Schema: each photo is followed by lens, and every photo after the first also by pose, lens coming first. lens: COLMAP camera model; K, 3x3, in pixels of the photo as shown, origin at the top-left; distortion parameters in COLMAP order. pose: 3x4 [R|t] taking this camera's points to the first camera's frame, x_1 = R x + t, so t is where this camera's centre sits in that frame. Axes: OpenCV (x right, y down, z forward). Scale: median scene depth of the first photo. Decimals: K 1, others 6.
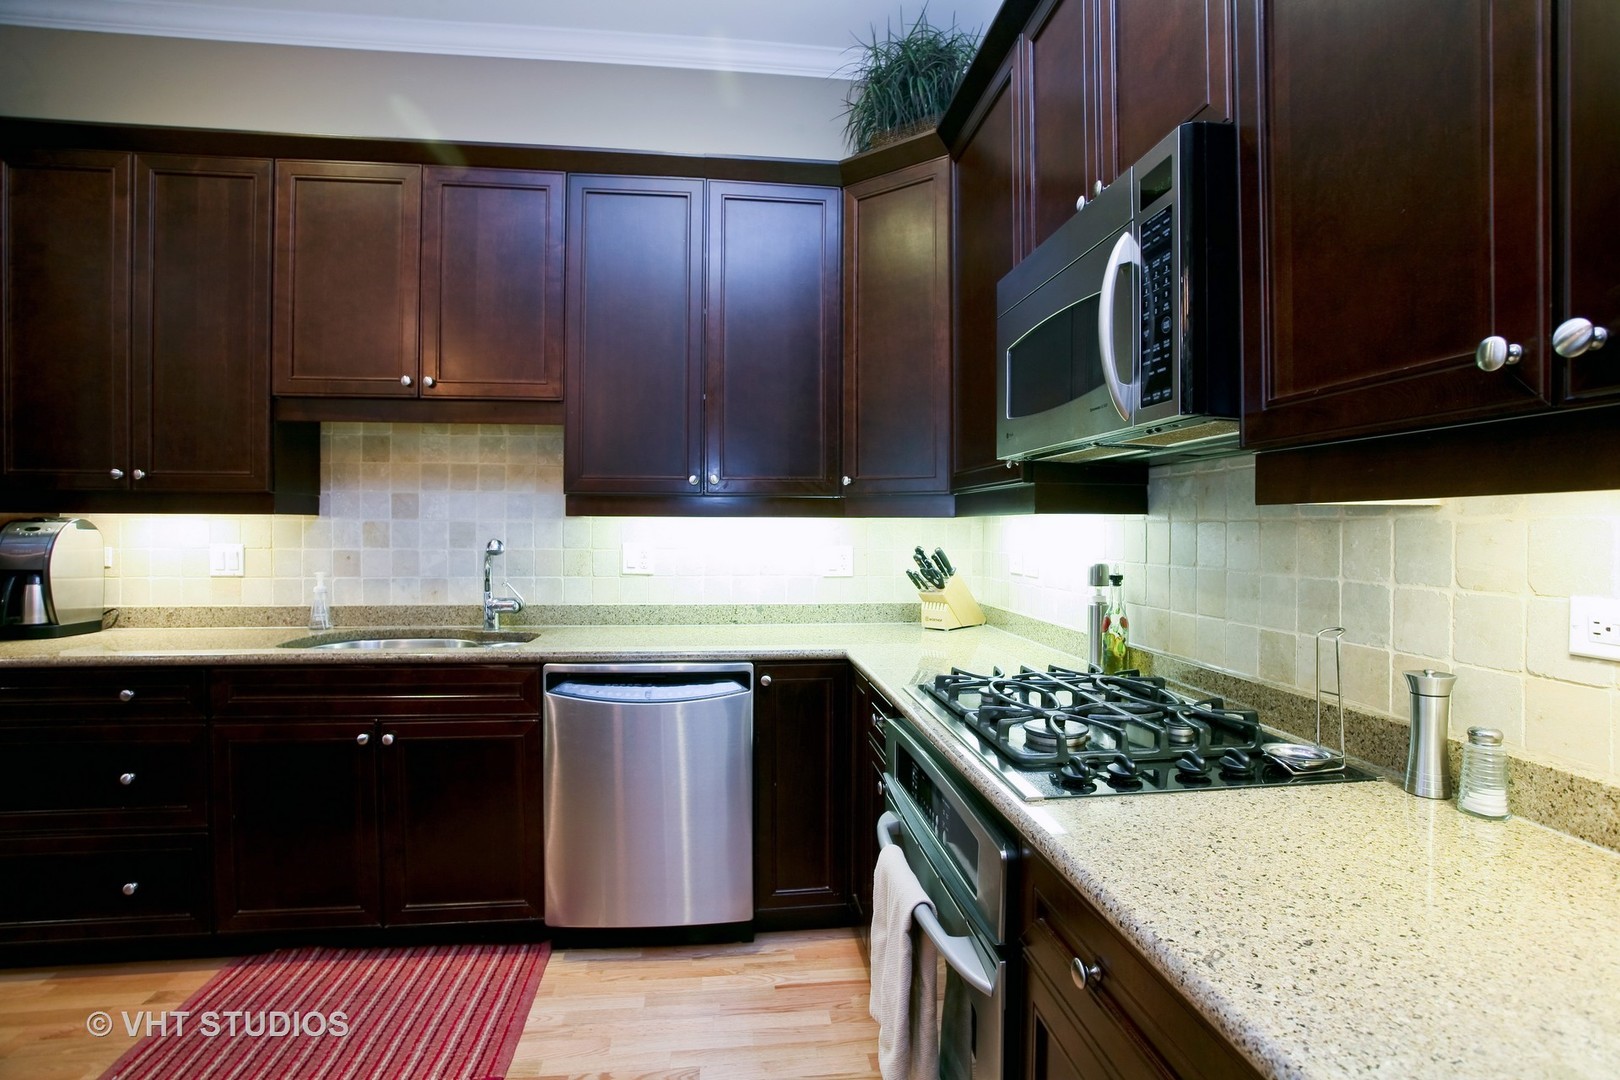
lens RADIAL K [[785.2, 0, 814.3], [0, 785.2, 535.3], [0, 0, 1]] dist [-0.077221, 0.030095]
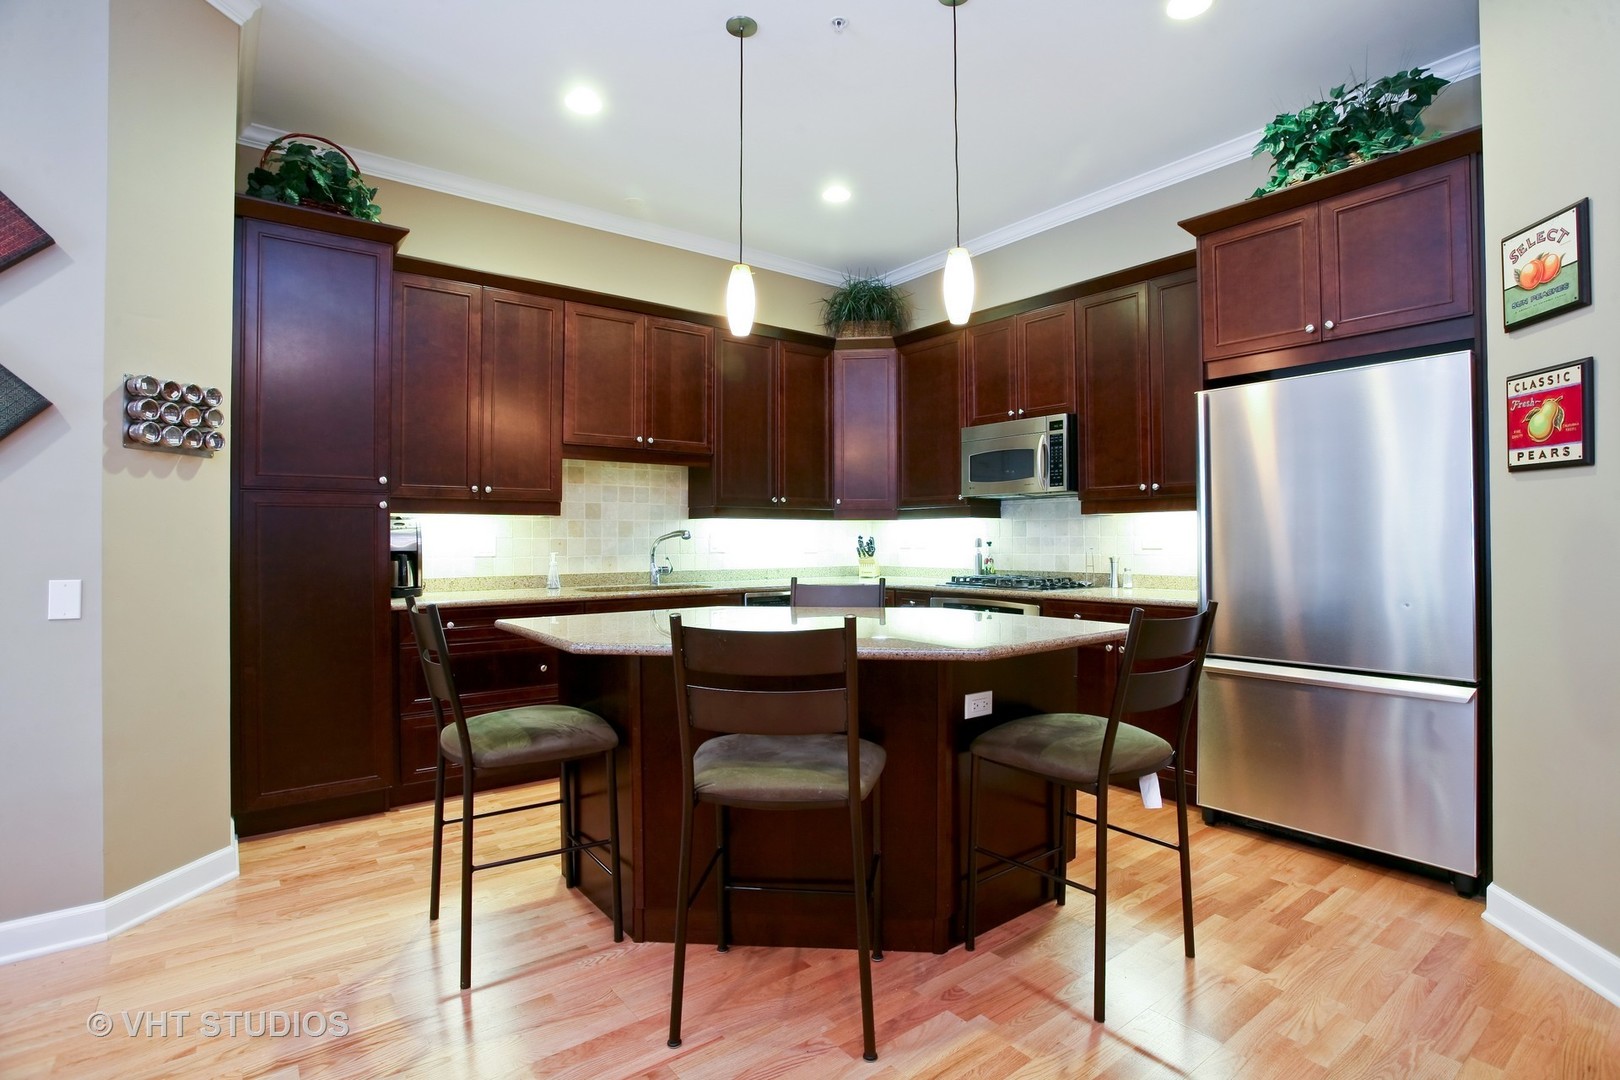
lens RADIAL K [[785.2, 0, 814.3], [0, 785.2, 535.3], [0, 0, 1]] dist [-0.077221, 0.030095]
pose [[0.864403, -0.004411, 0.502780, -0.983128], [0.011638, 0.999869, -0.011235, 0.036610], [-0.502665, 0.015563, 0.864341, -0.656505]]
